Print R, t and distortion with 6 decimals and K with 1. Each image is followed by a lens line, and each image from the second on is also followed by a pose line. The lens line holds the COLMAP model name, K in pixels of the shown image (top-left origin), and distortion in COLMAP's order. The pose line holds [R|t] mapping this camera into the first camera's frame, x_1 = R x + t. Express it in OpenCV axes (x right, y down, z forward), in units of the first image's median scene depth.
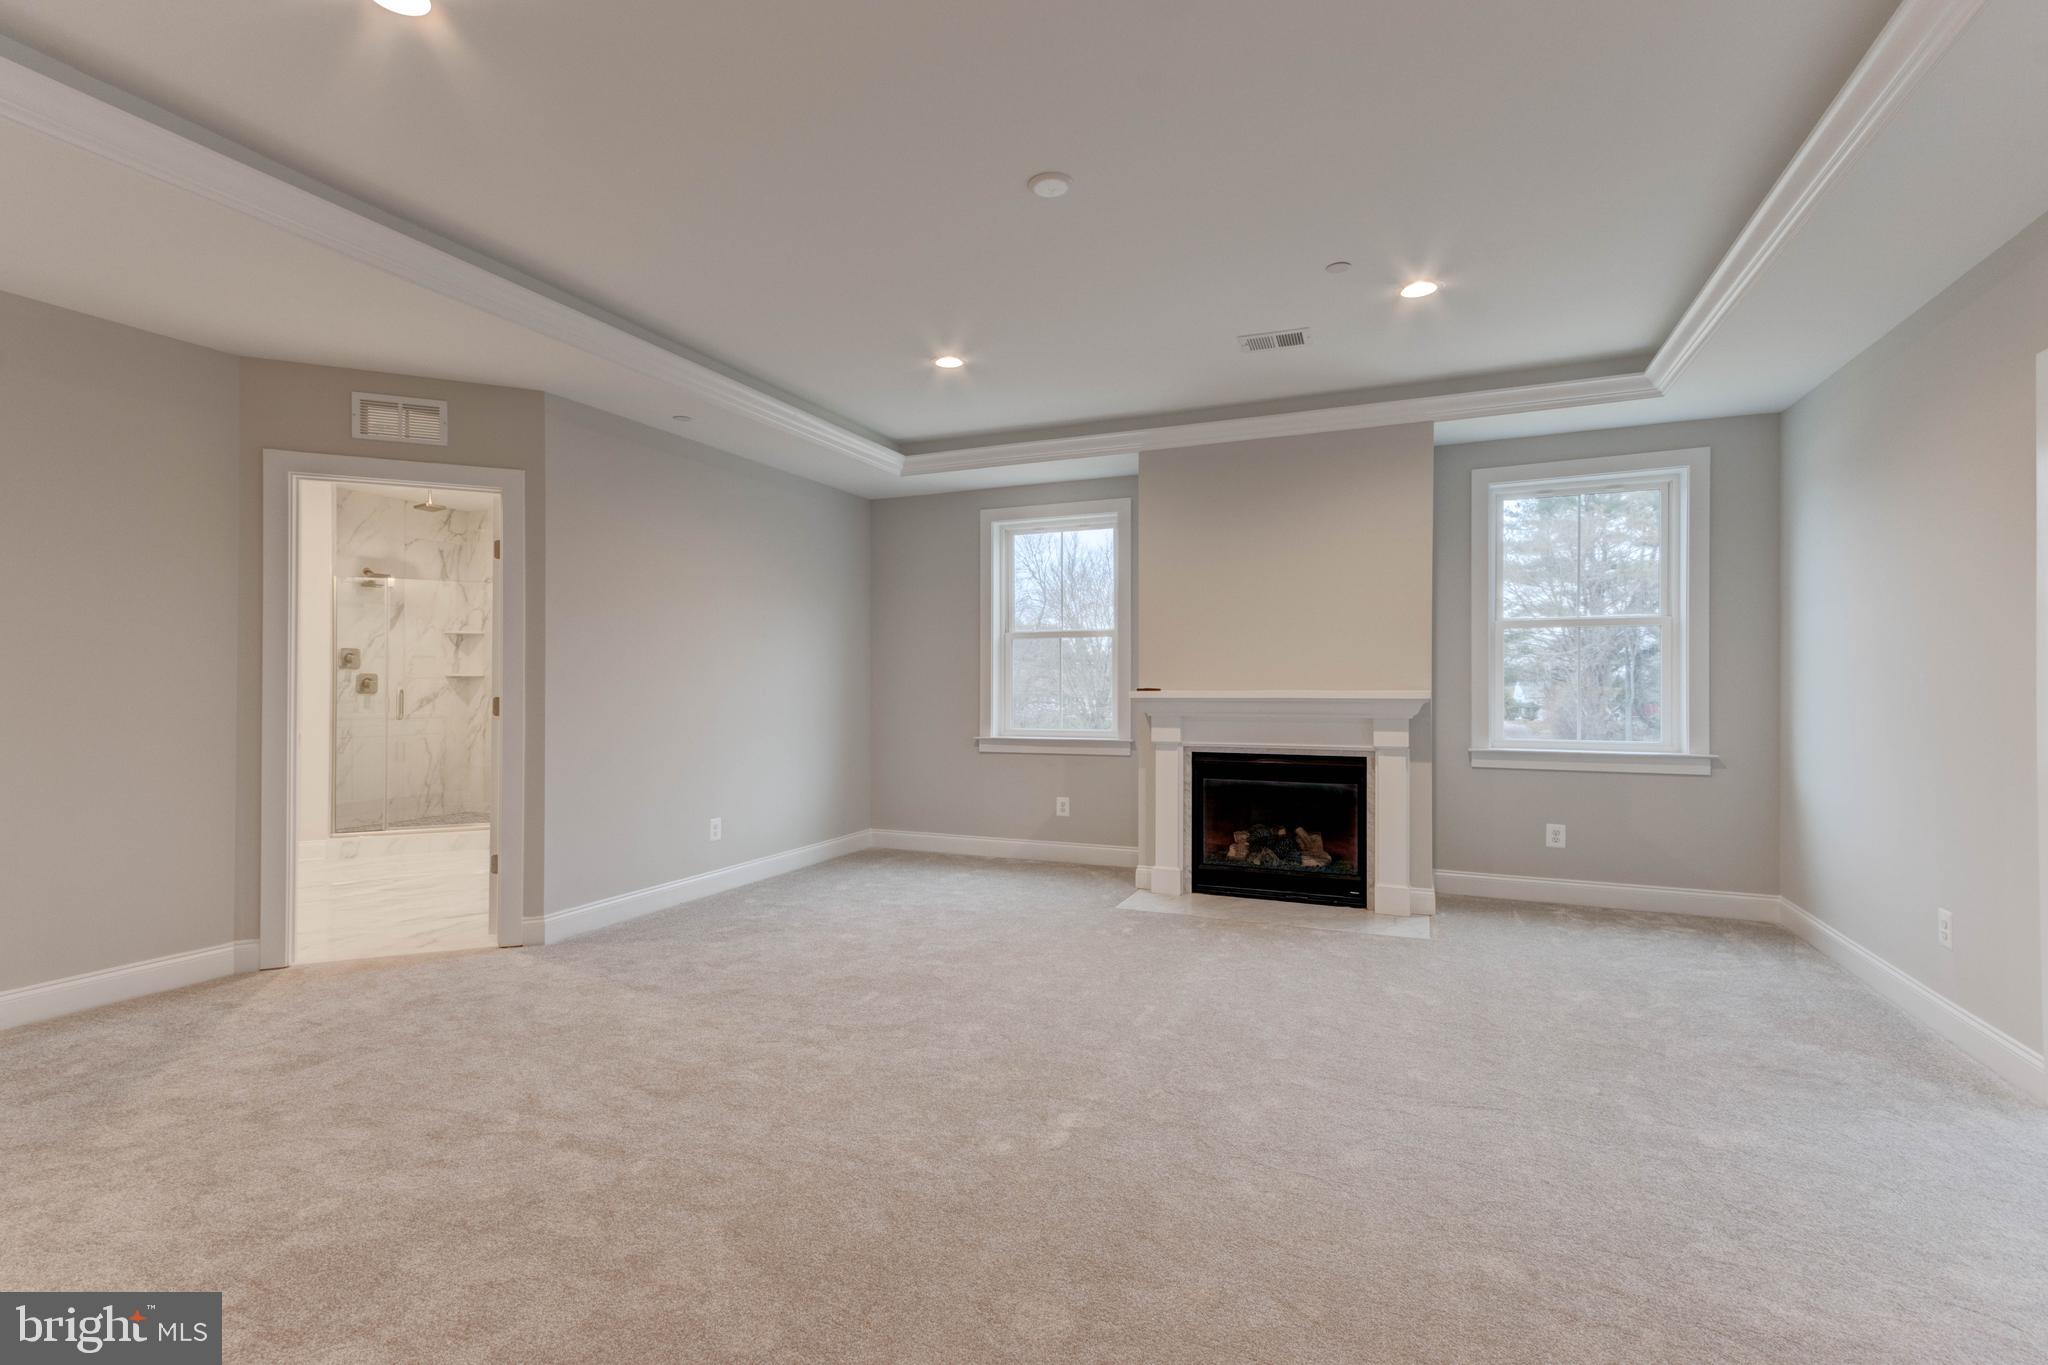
lens RADIAL K [[952.0, 0, 1018.2], [0, 952.0, 670.7], [0, 0, 1]] dist [0.031007, 0.000480]
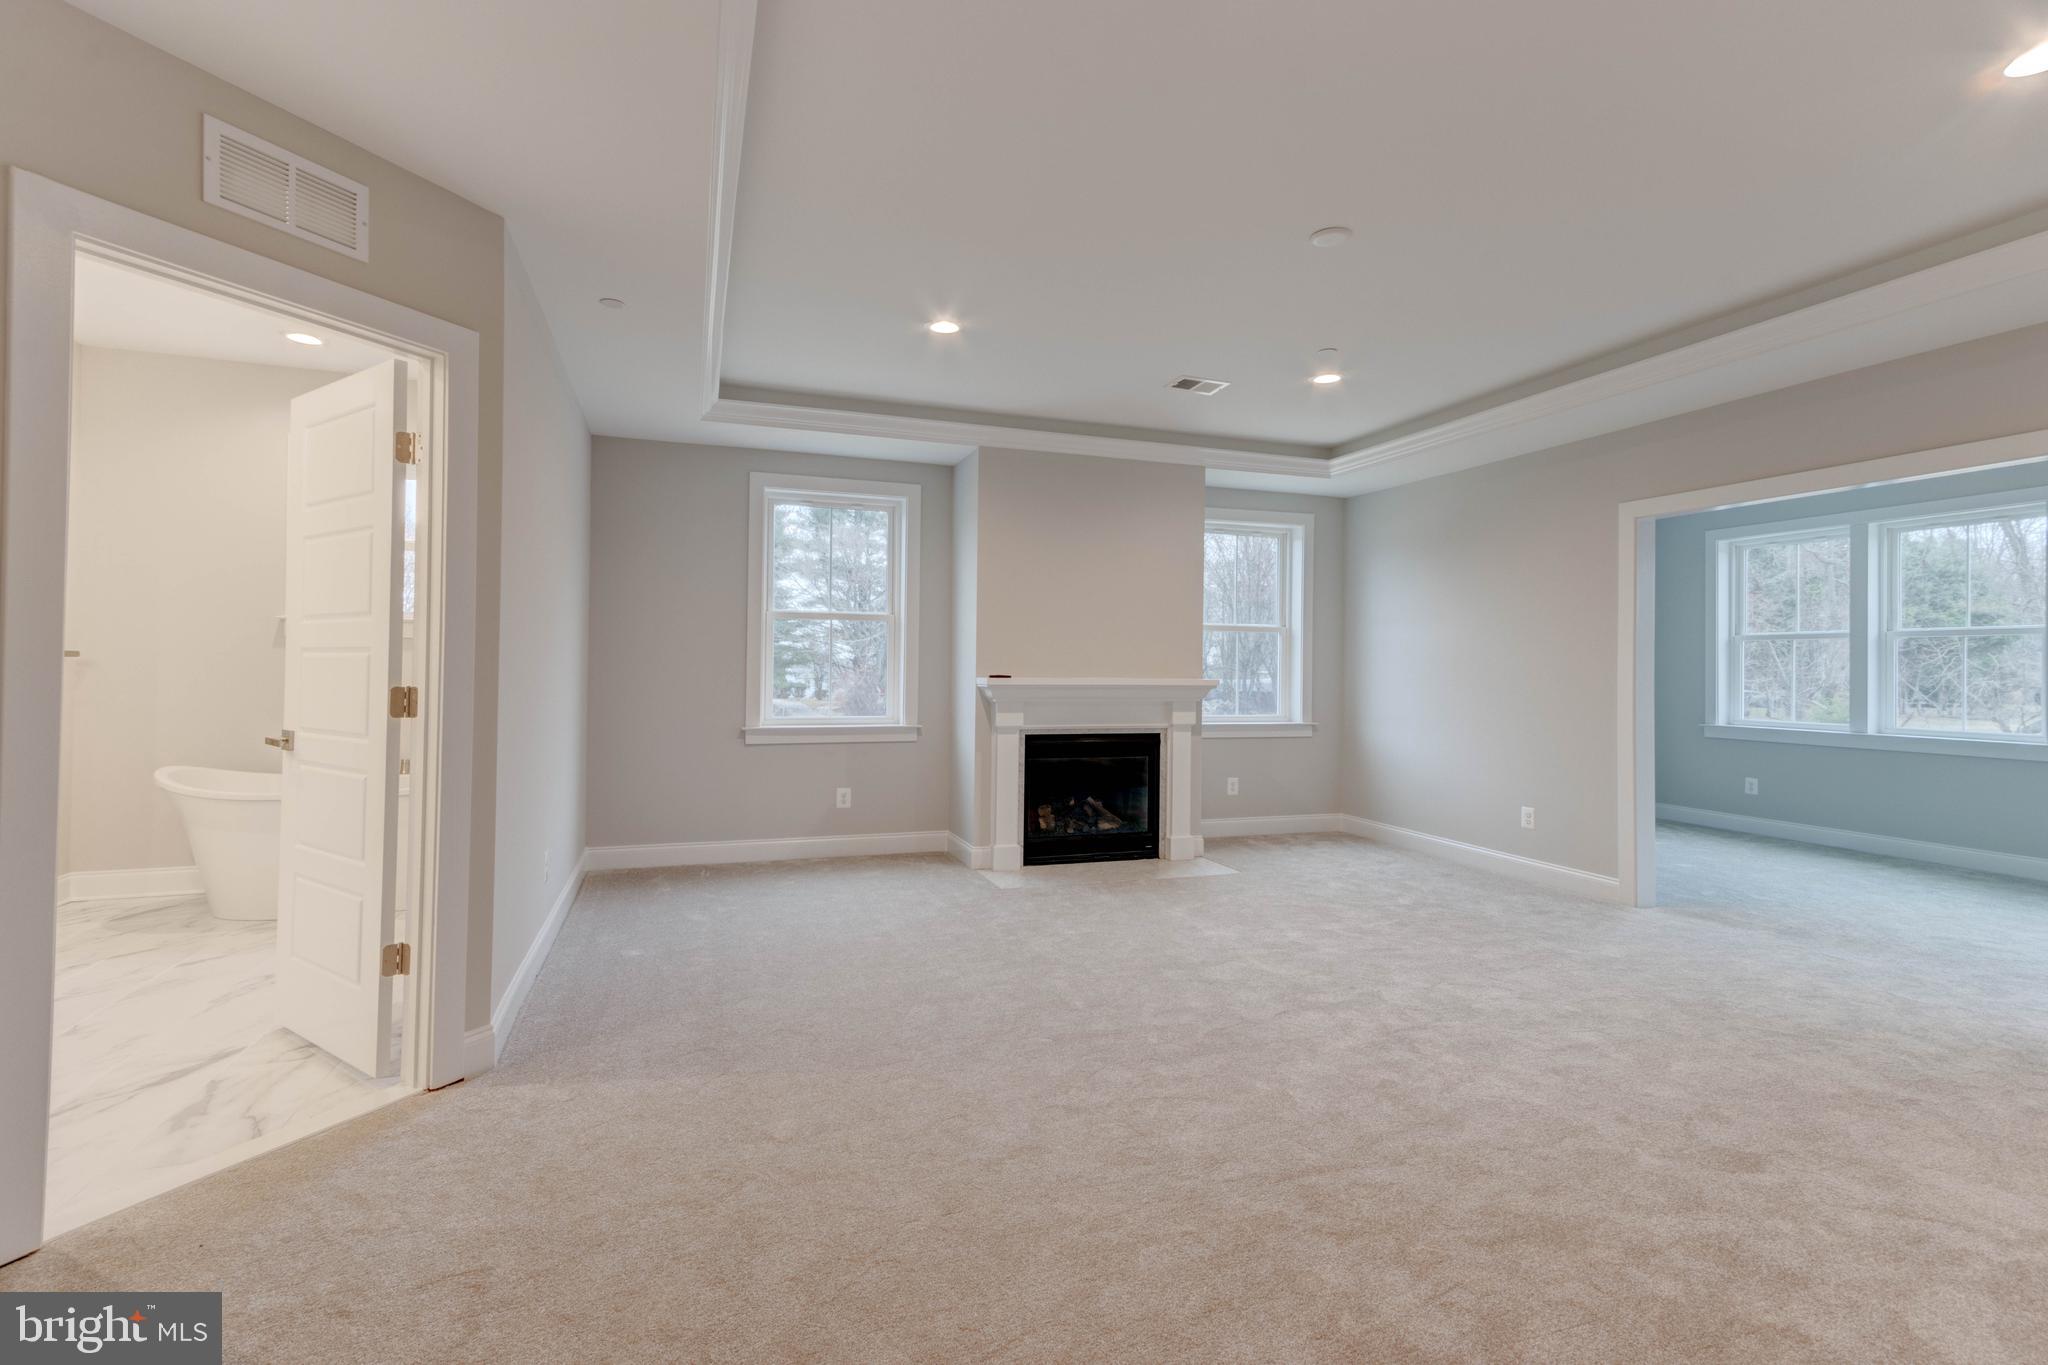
lens RADIAL K [[931.5, 0, 1014.7], [0, 931.5, 653.0], [0, 0, 1]] dist [0.021903, -0.000229]
pose [[0.740173, 0.023271, 0.672014, -0.537420], [-0.022894, 0.999694, -0.009402, 0.003498], [-0.672027, -0.008426, 0.740479, 0.233437]]
